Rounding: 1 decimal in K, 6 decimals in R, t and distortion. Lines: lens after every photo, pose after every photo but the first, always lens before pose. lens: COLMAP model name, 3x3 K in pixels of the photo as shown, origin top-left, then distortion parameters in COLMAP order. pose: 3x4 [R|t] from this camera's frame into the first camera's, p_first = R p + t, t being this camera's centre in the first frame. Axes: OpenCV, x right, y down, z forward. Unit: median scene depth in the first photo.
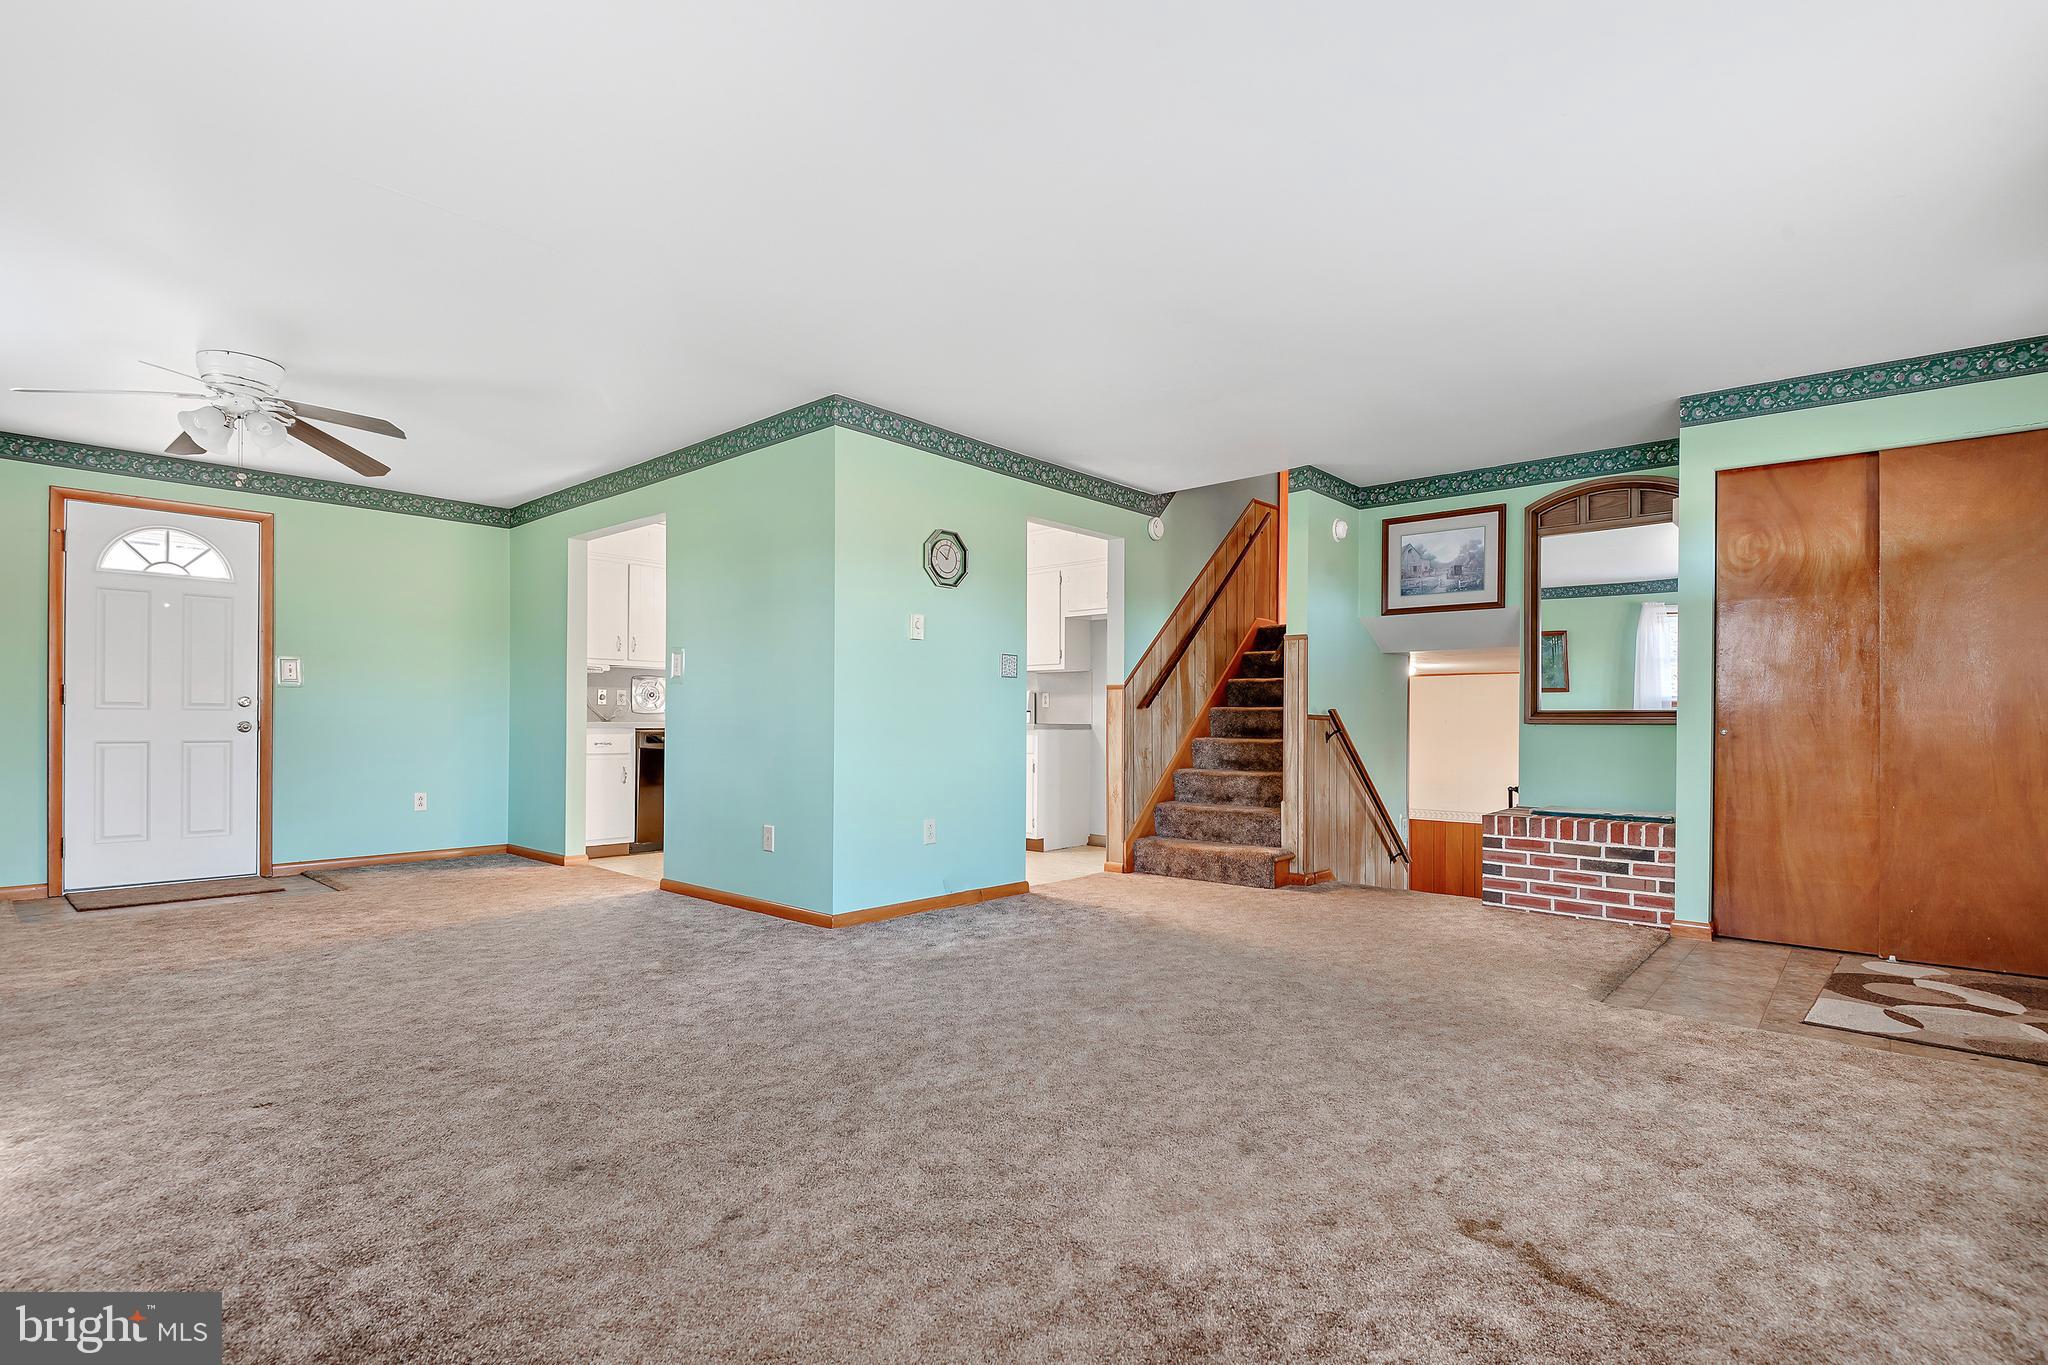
lens RADIAL K [[972.5, 0, 1032.0], [0, 972.5, 726.5], [0, 0, 1]] dist [0.024511, -0.022503]
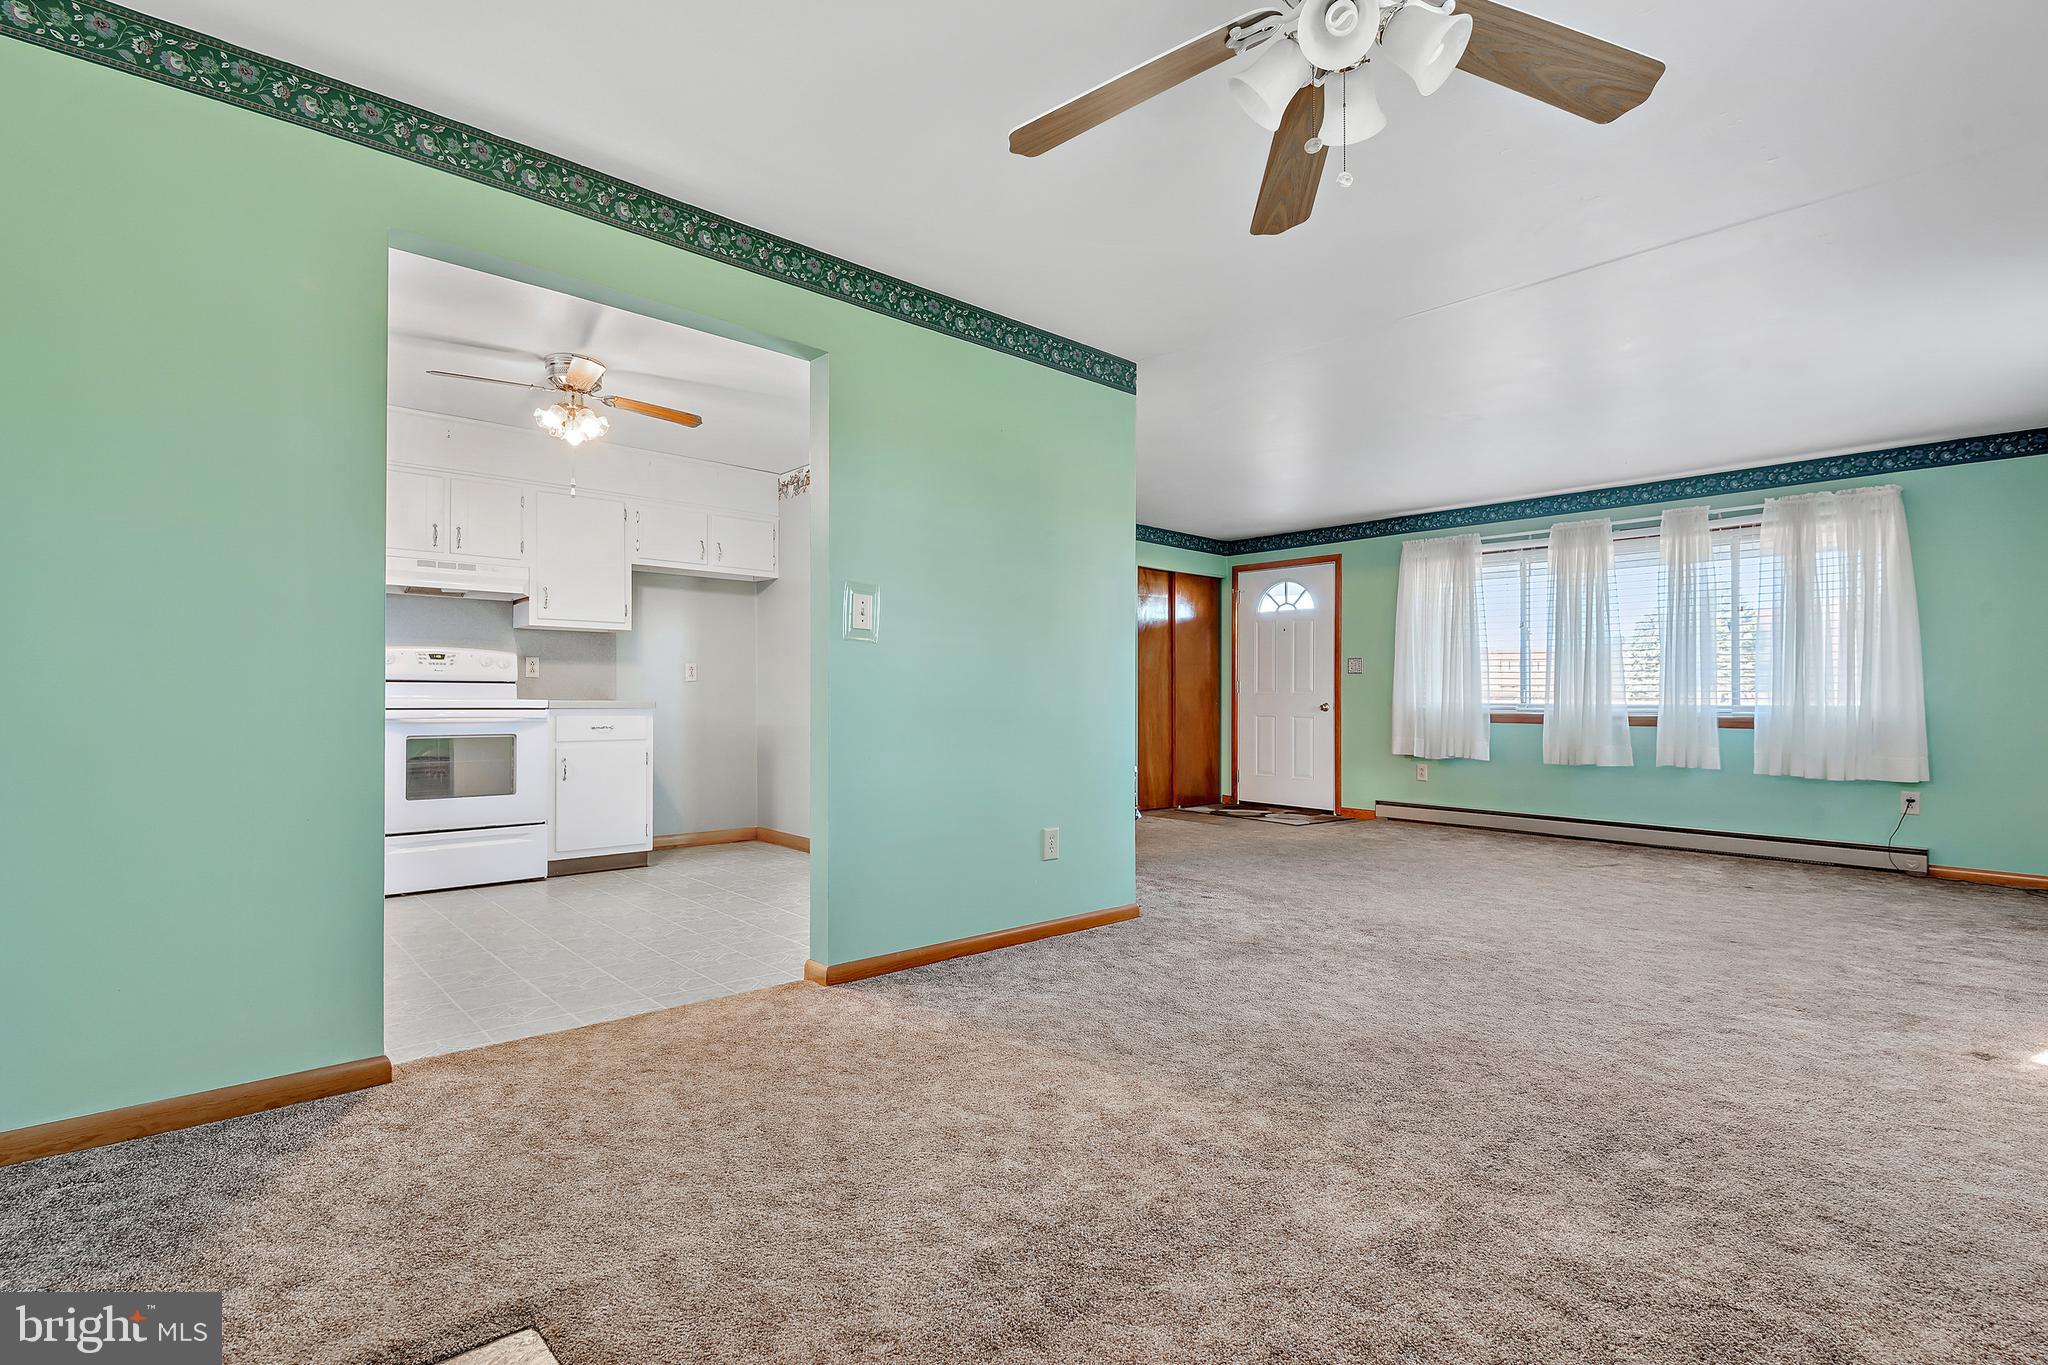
lens RADIAL K [[951.5, 0, 1023.3], [0, 951.5, 692.1], [0, 0, 1]] dist [0.031341, -0.022774]
pose [[0.115851, -0.000765, 0.993266, -1.038970], [0.000113, 1.000000, 0.000757, -0.016019], [-0.993267, 0.000024, 0.115852, 0.904331]]
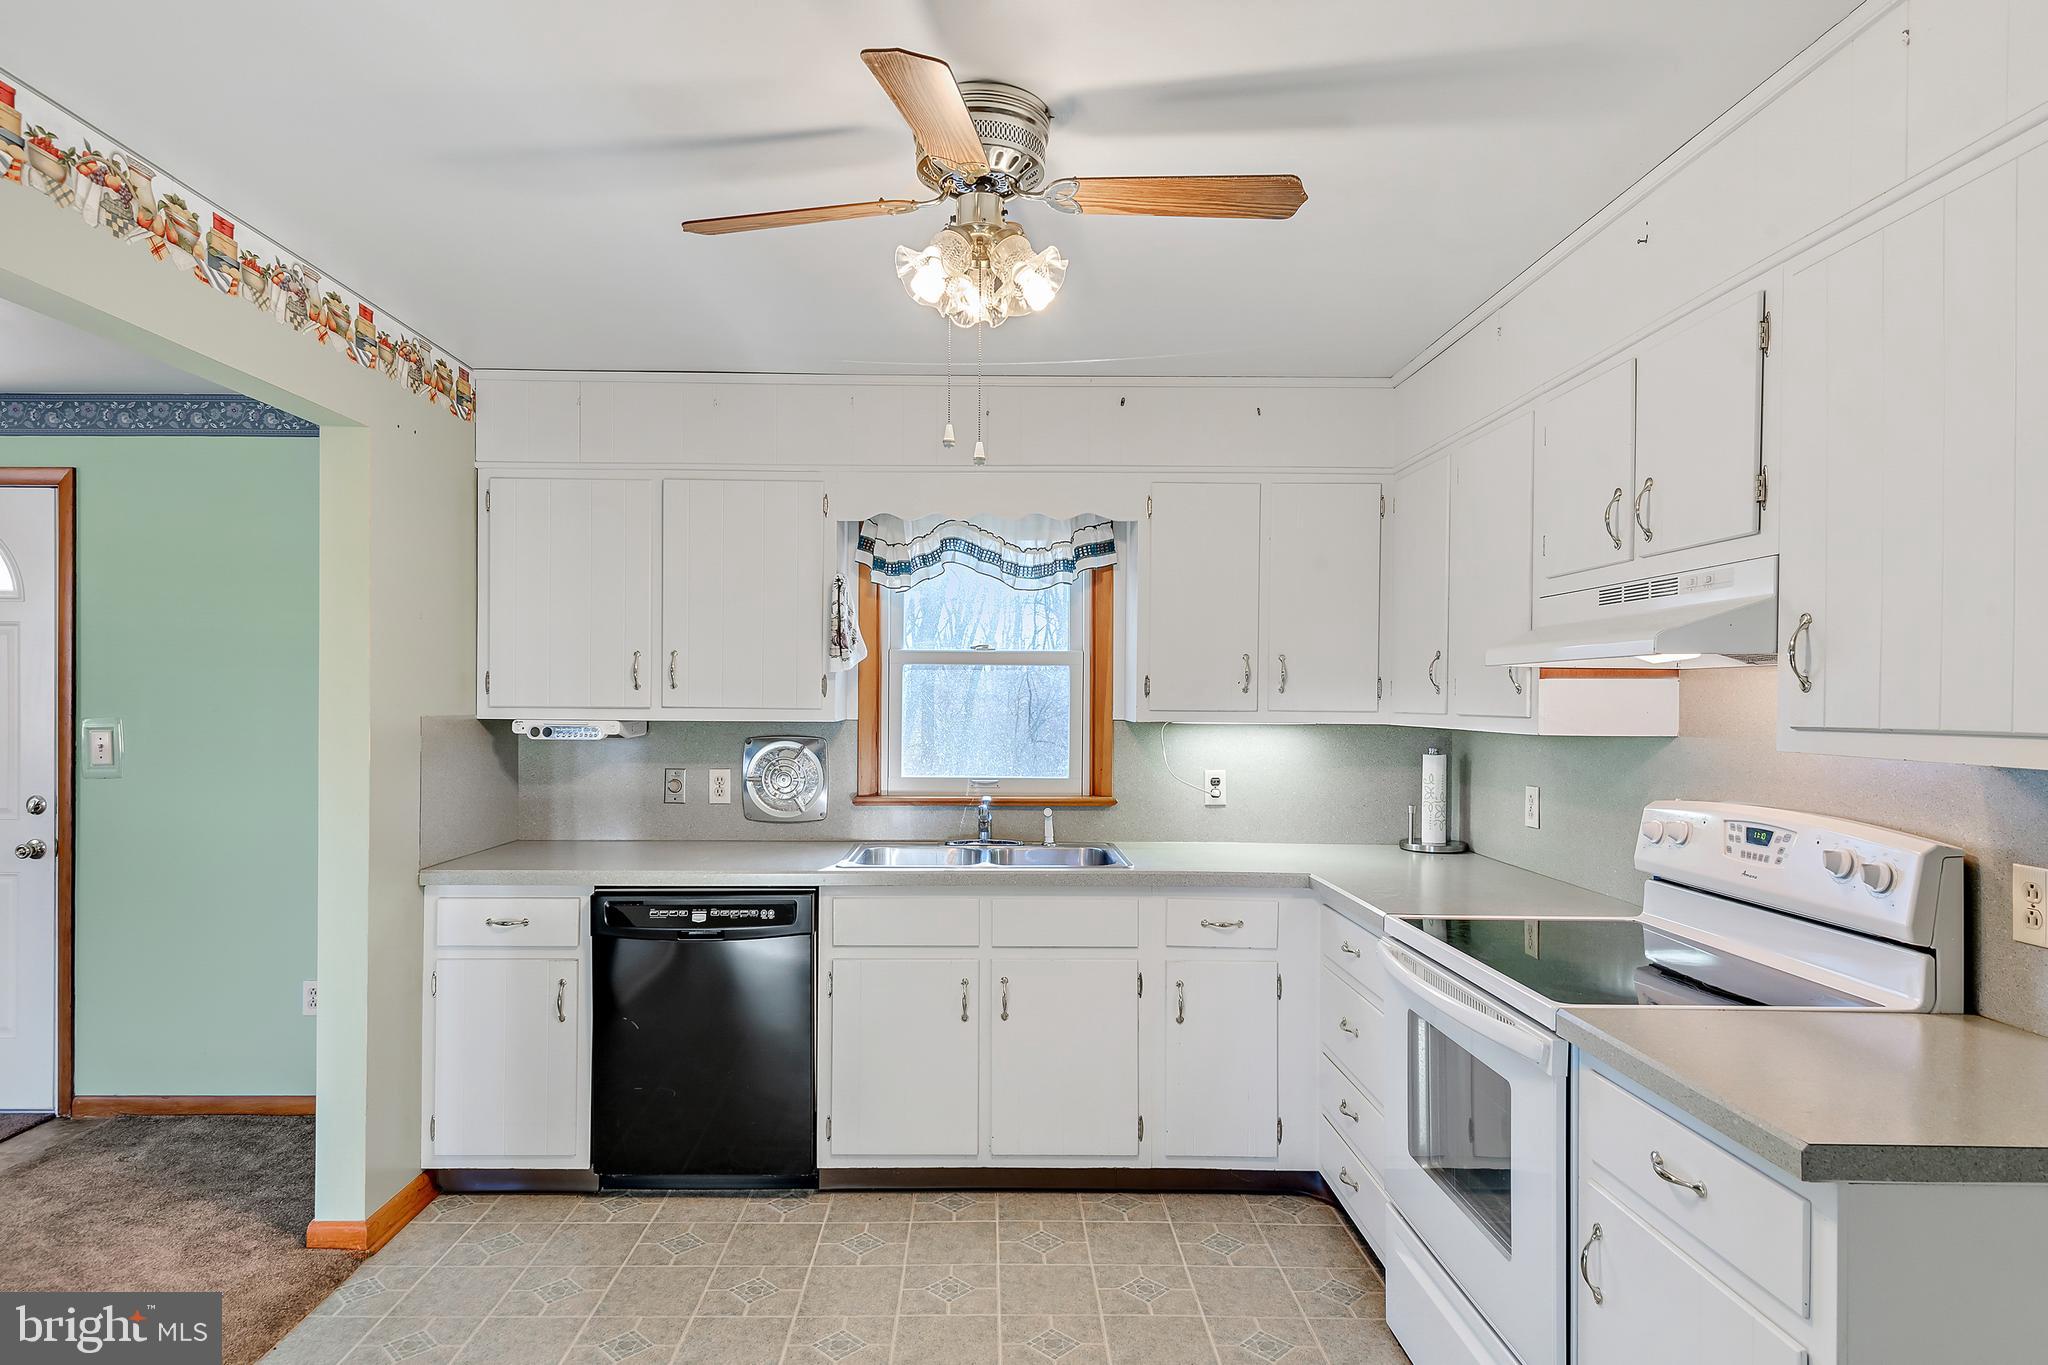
lens RADIAL K [[1164.5, 0, 986.9], [0, 1164.5, 686.5], [0, 0, 1]] dist [0.034675, -0.018033]
pose [[0.659220, -0.007576, -0.751912, 0.085402], [-0.009361, 0.999789, -0.018280, -0.101953], [0.751892, 0.019089, 0.659010, 1.132576]]
